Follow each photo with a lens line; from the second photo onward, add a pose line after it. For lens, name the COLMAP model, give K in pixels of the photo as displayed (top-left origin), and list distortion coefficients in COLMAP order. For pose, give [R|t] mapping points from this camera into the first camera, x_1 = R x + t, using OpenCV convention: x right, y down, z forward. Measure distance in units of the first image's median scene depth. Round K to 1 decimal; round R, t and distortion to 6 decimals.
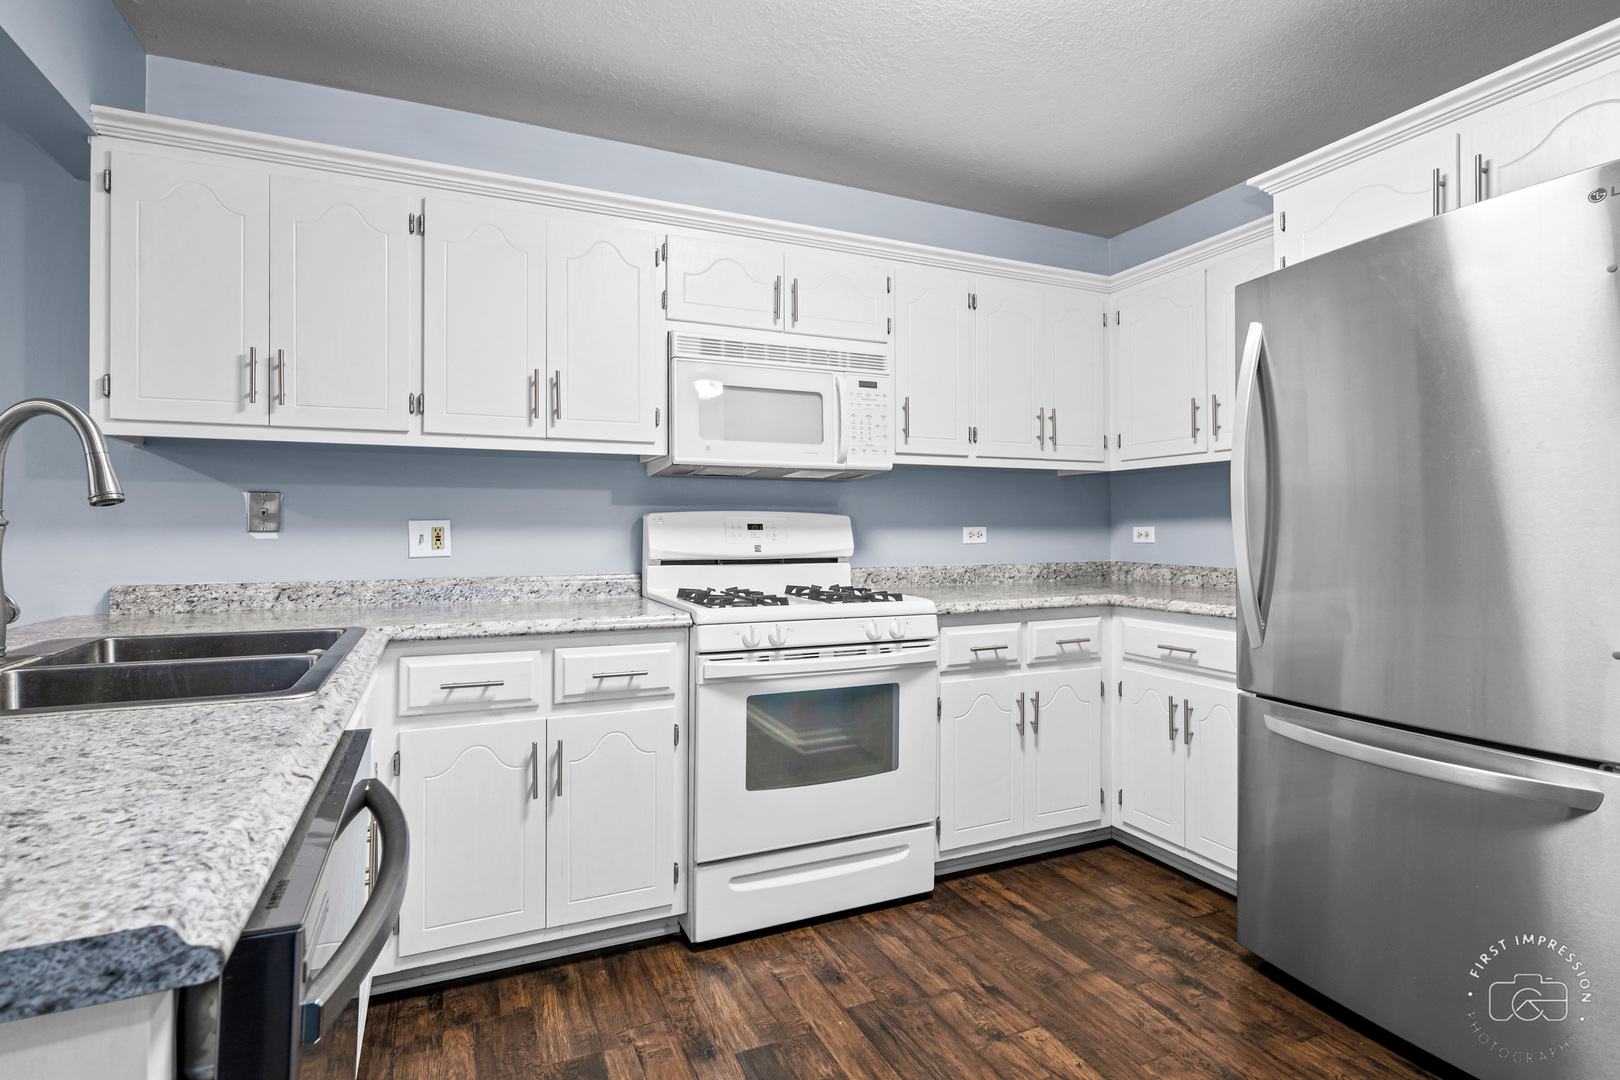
lens RADIAL K [[799.3, 0, 815.9], [0, 799.3, 525.0], [0, 0, 1]] dist [-0.002363, 0.000983]
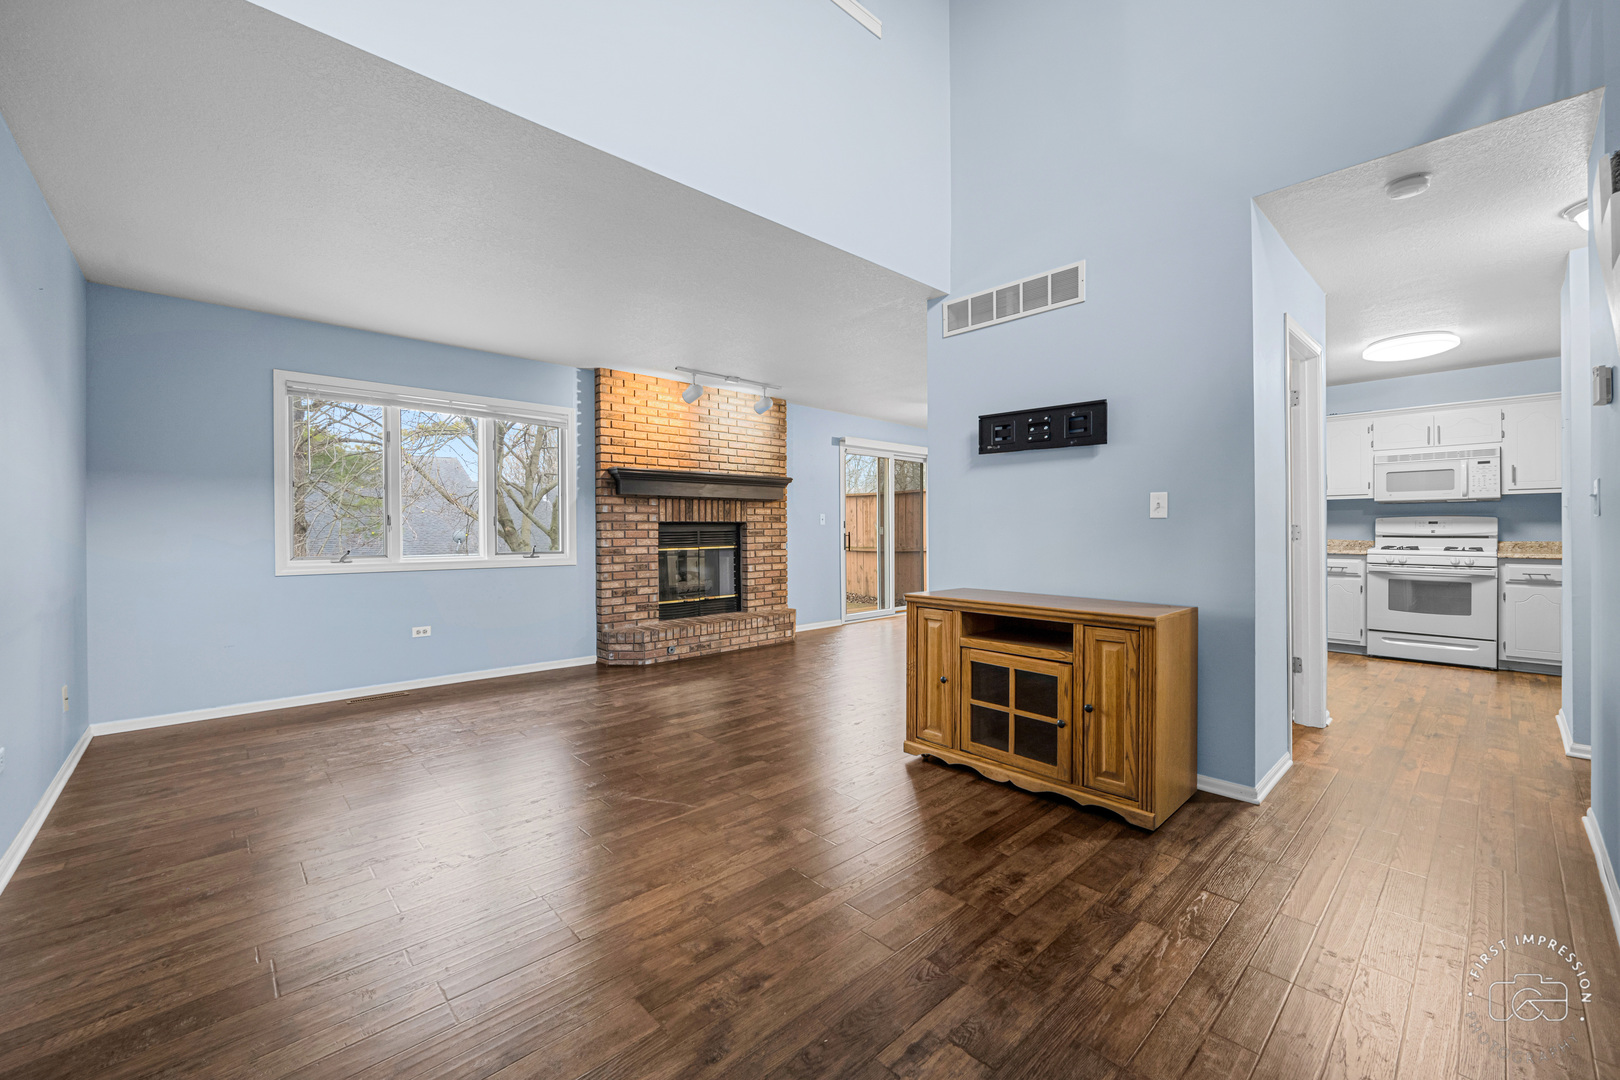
lens RADIAL K [[645.2, 0, 810.5], [0, 645.2, 530.1], [0, 0, 1]] dist [-0.001581, -0.000990]
pose [[0.317481, 0.003411, -0.948259, 1.481656], [0.011877, 0.999901, 0.007573, -0.015678], [0.948190, -0.013667, 0.317409, -1.796666]]
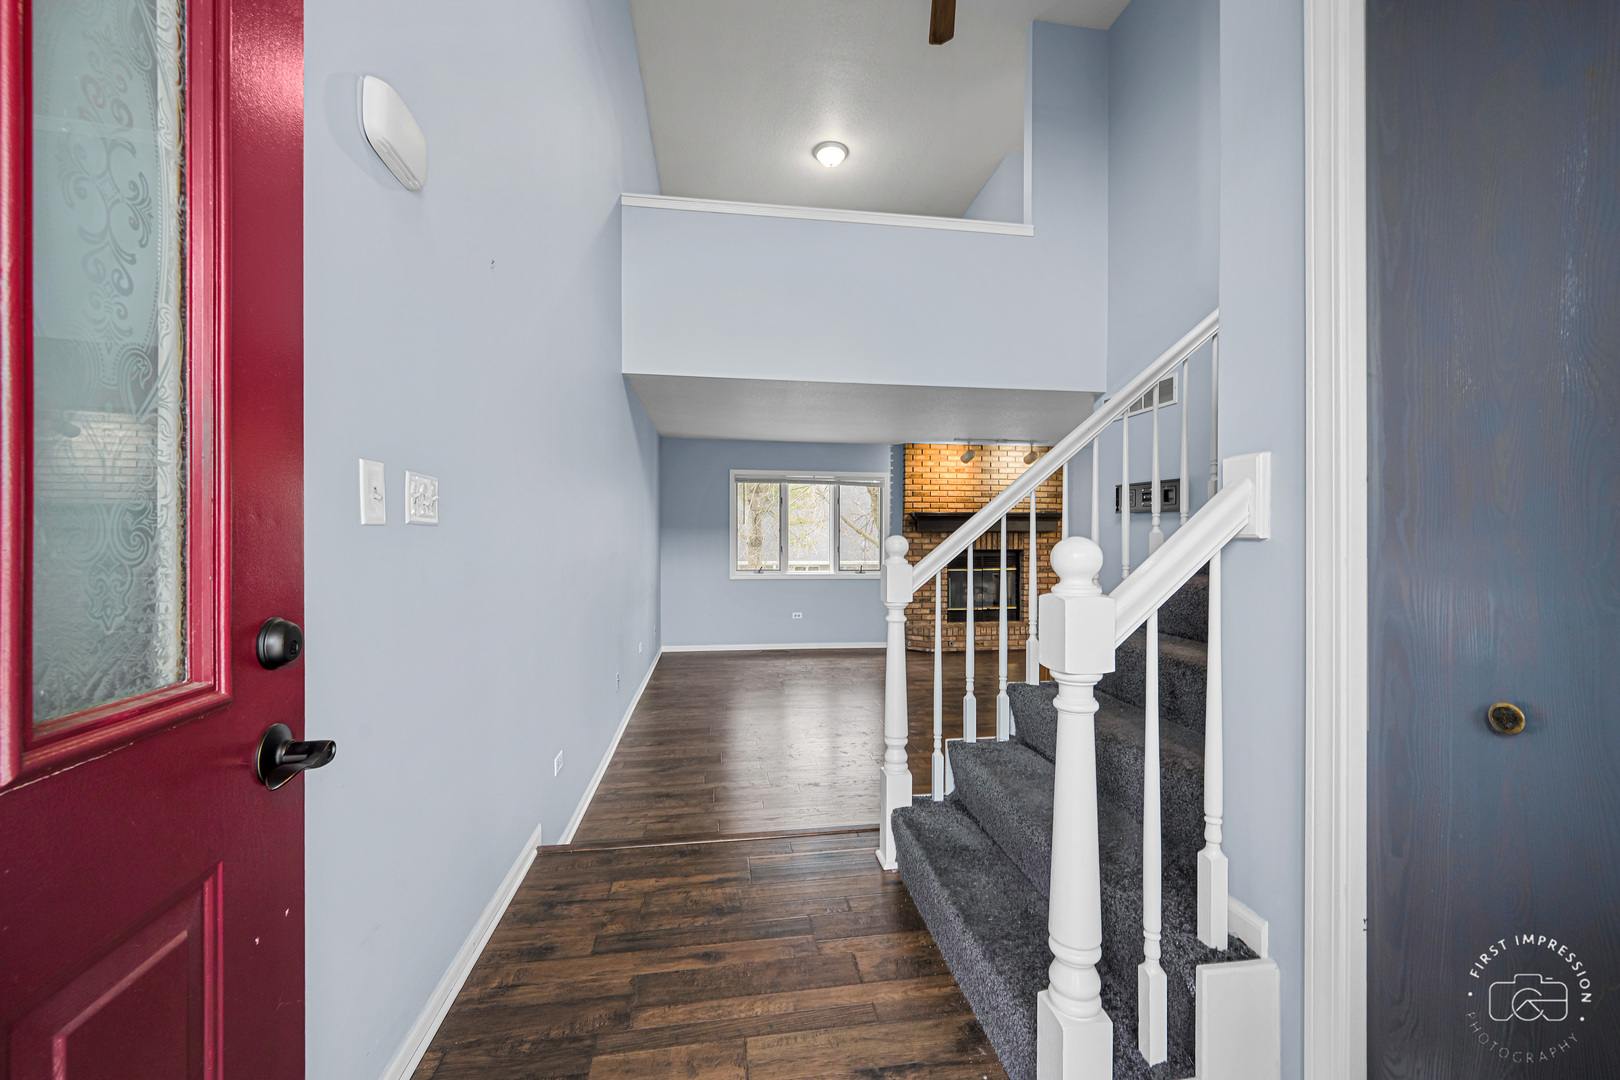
lens RADIAL K [[645.2, 0, 810.5], [0, 645.2, 540.0], [0, 0, 1]] dist [-0.001581, -0.000990]
pose [[-0.282146, 0.007980, -0.959338, 2.412049], [0.008022, 0.999950, 0.005958, -0.113886], [0.959338, -0.006015, -0.282196, -1.291079]]
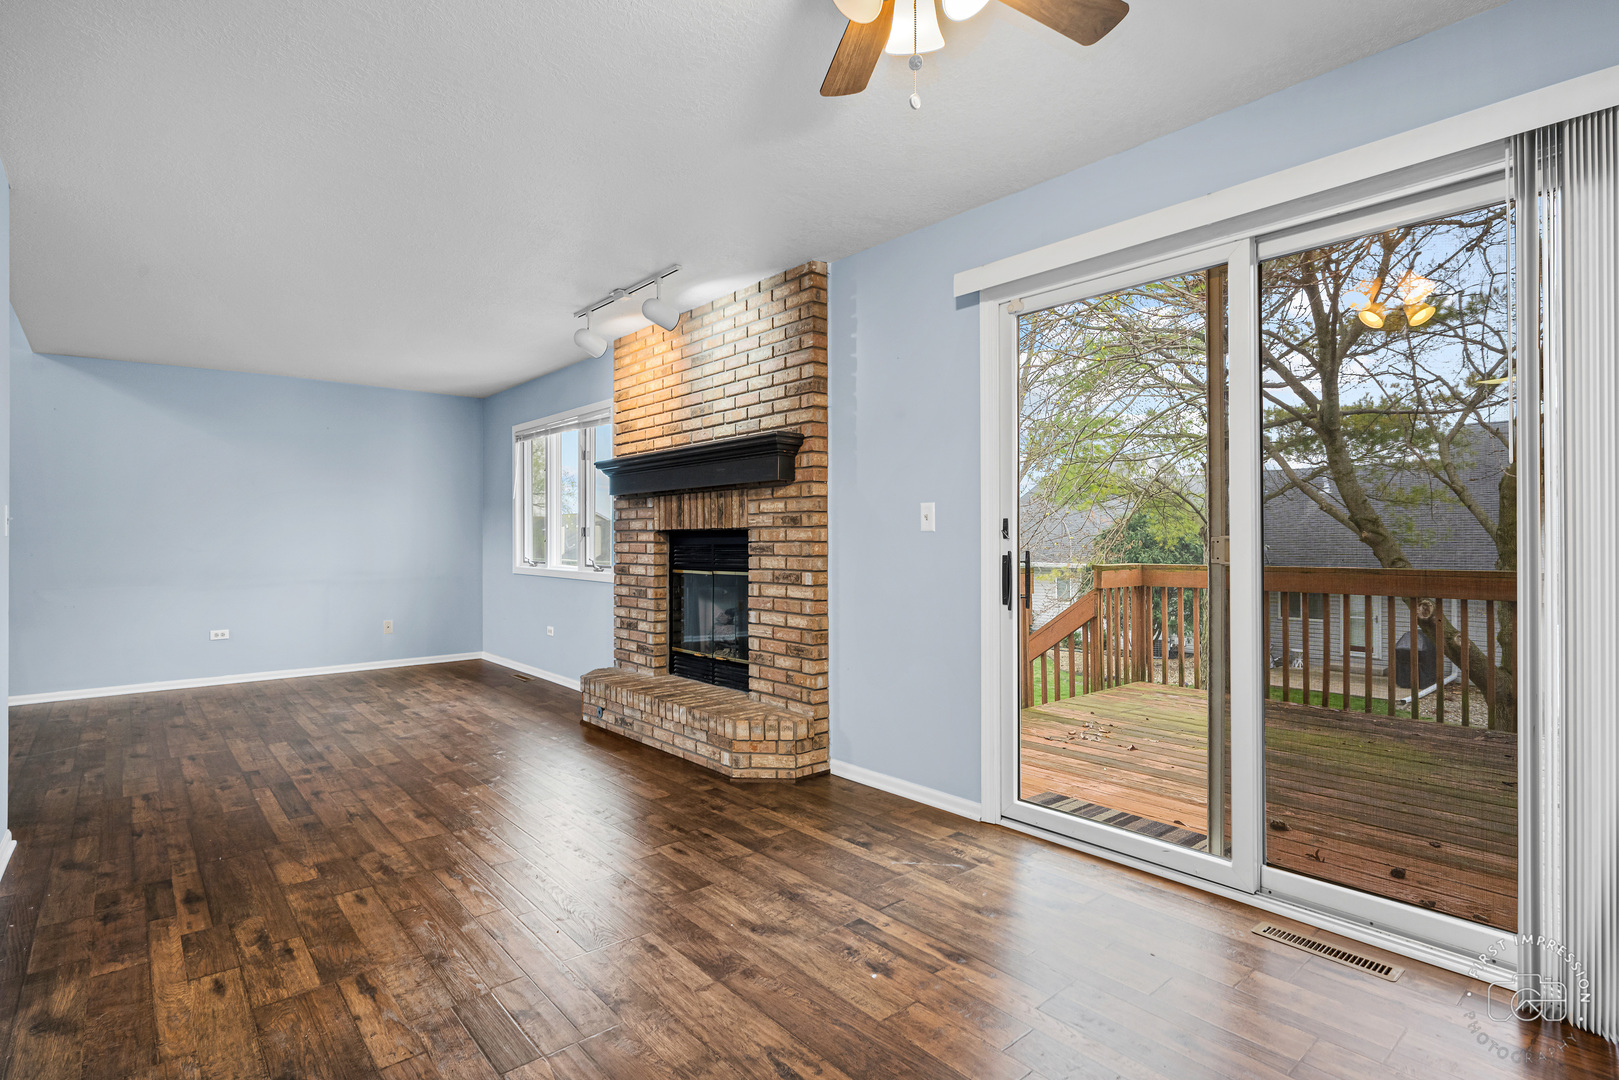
lens RADIAL K [[798.8, 0, 811.8], [0, 798.8, 540.3], [0, 0, 1]] dist [-0.002363, 0.000983]
pose [[-0.957436, 0.007048, -0.288559, -0.875363], [0.008887, 0.999948, -0.005064, 0.005545], [0.288508, -0.007413, -0.957449, 0.634871]]
